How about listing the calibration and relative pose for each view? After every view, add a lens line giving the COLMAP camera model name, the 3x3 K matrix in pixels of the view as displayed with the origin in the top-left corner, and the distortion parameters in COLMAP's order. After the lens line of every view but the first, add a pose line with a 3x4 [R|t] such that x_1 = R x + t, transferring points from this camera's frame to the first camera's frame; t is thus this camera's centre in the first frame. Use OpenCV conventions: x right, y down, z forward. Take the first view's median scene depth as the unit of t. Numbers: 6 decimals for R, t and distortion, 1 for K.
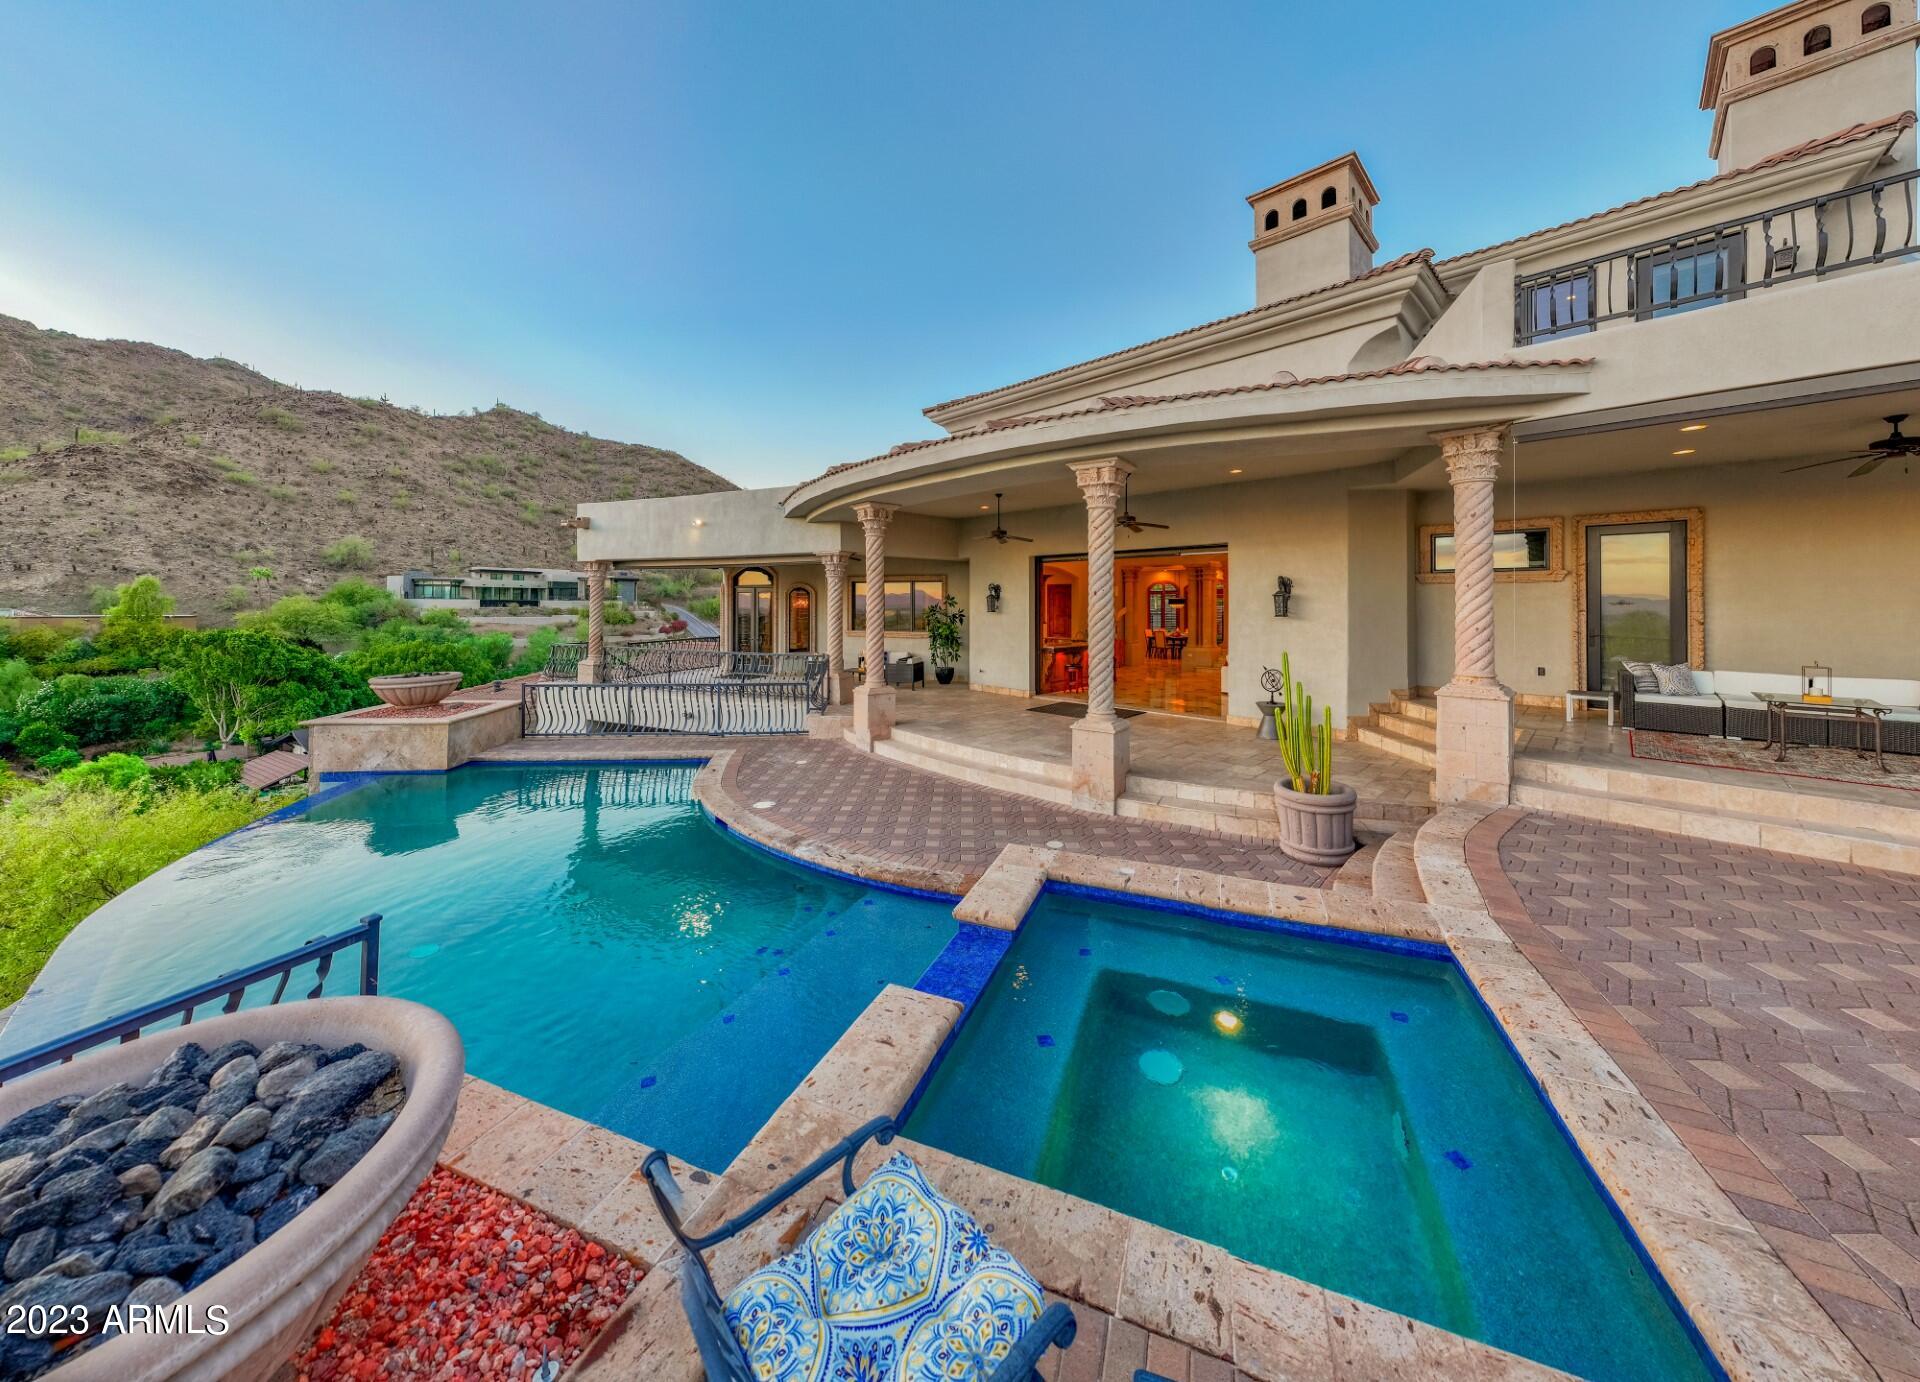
lens RADIAL K [[648.7, 0, 954.6], [0, 648.7, 594.9], [0, 0, 1]] dist [-0.002332, -0.000278]
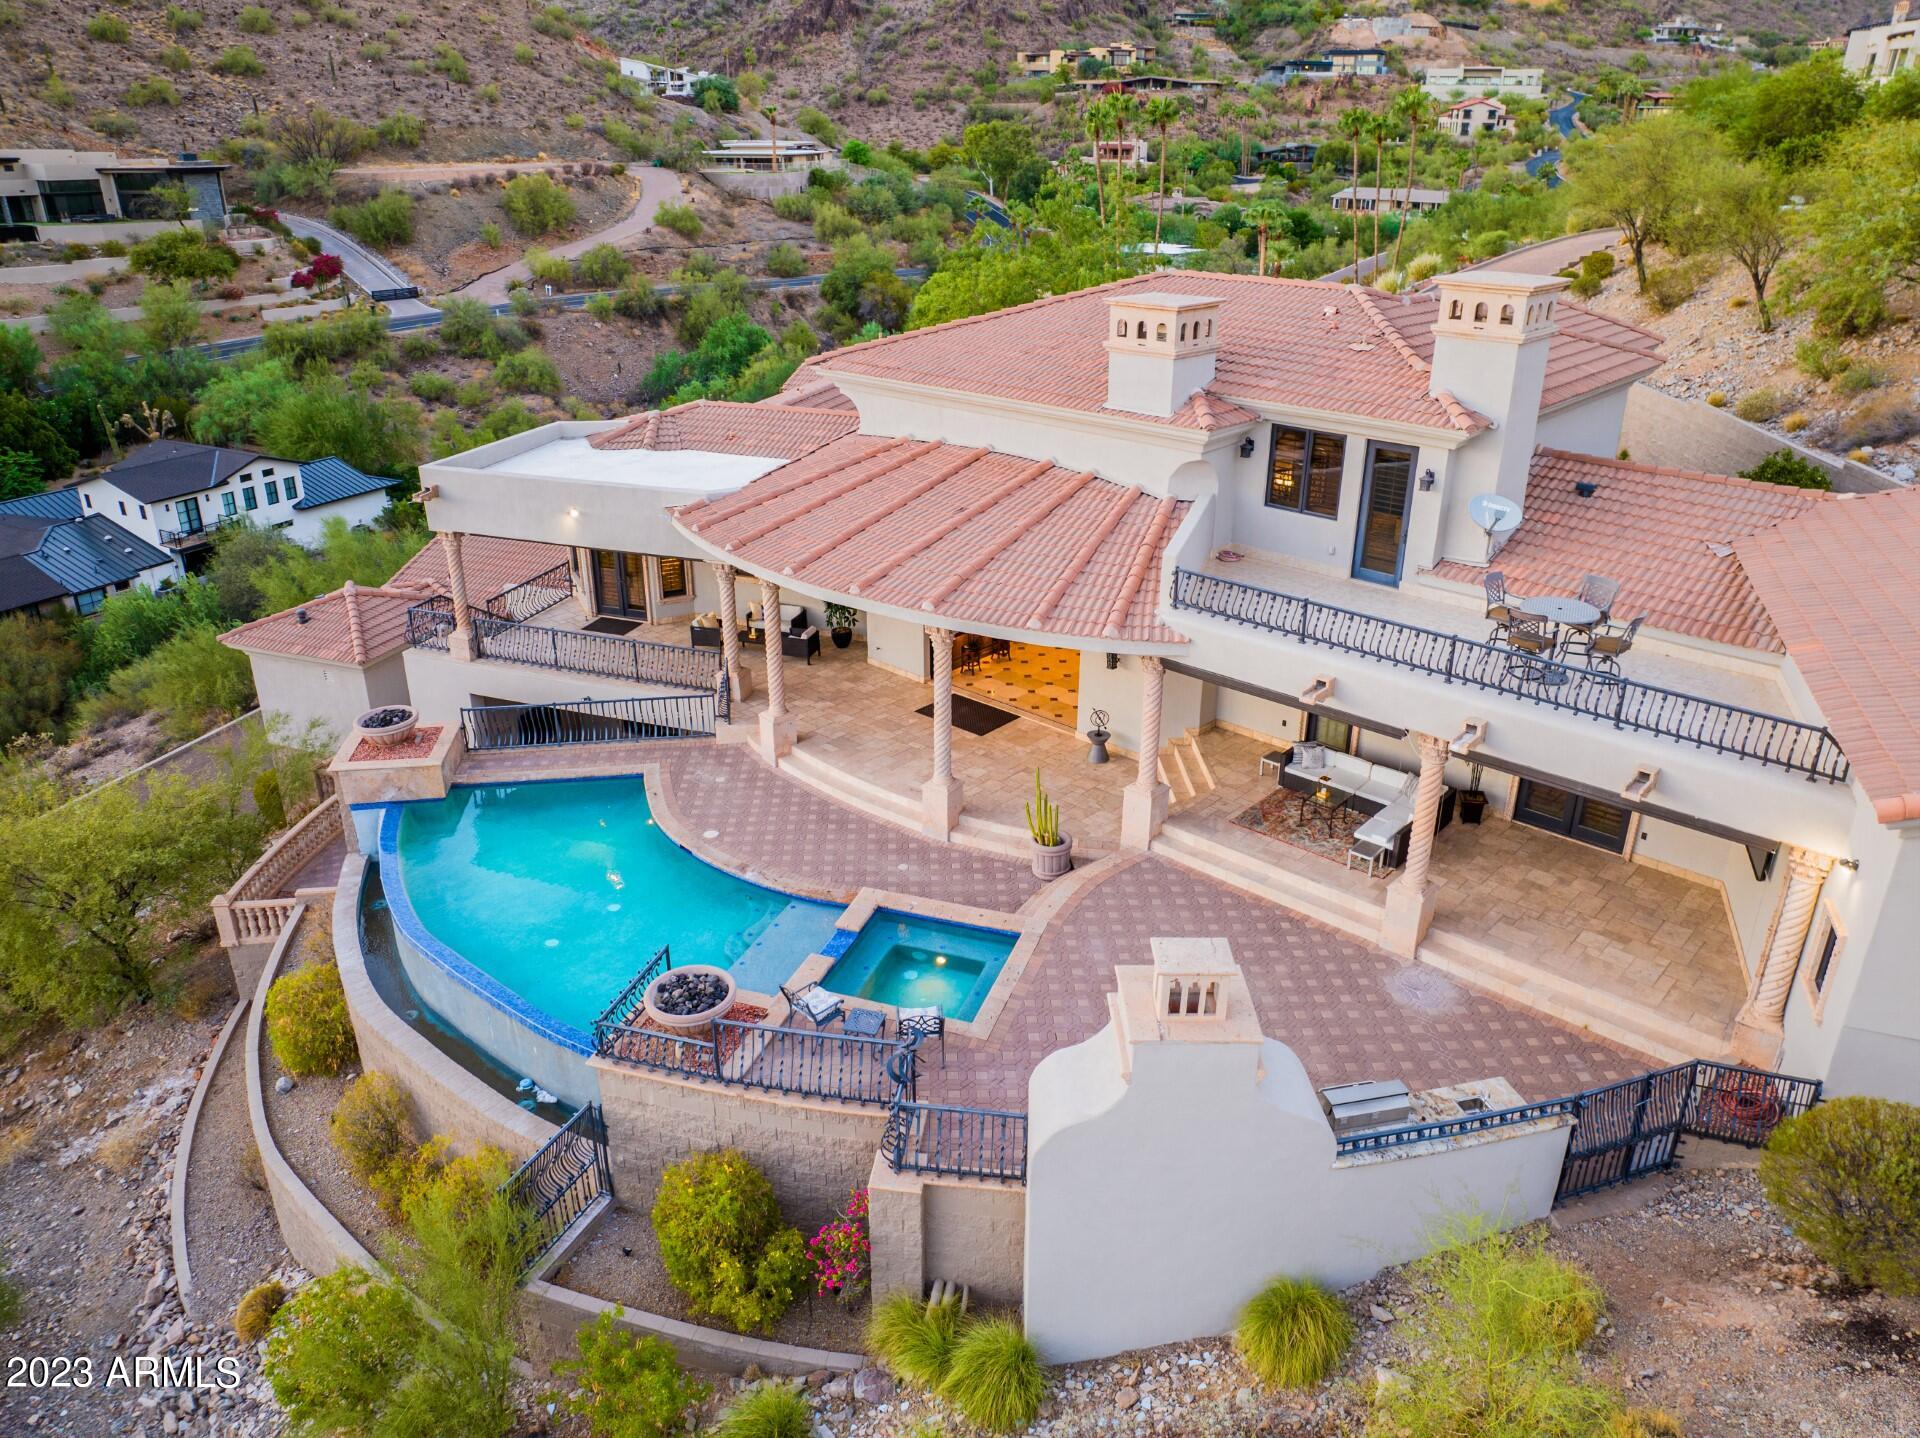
lens RADIAL K [[1362.0, 0, 960.0], [0, 1362.0, 719.0], [0, 0, 1]] dist [-0.044298, 0.049377]
pose [[0.998891, -0.019674, 0.042775, 0.098779], [-0.000176, 0.906943, 0.421253, -0.864638], [-0.047082, -0.420793, 0.905934, -1.213471]]
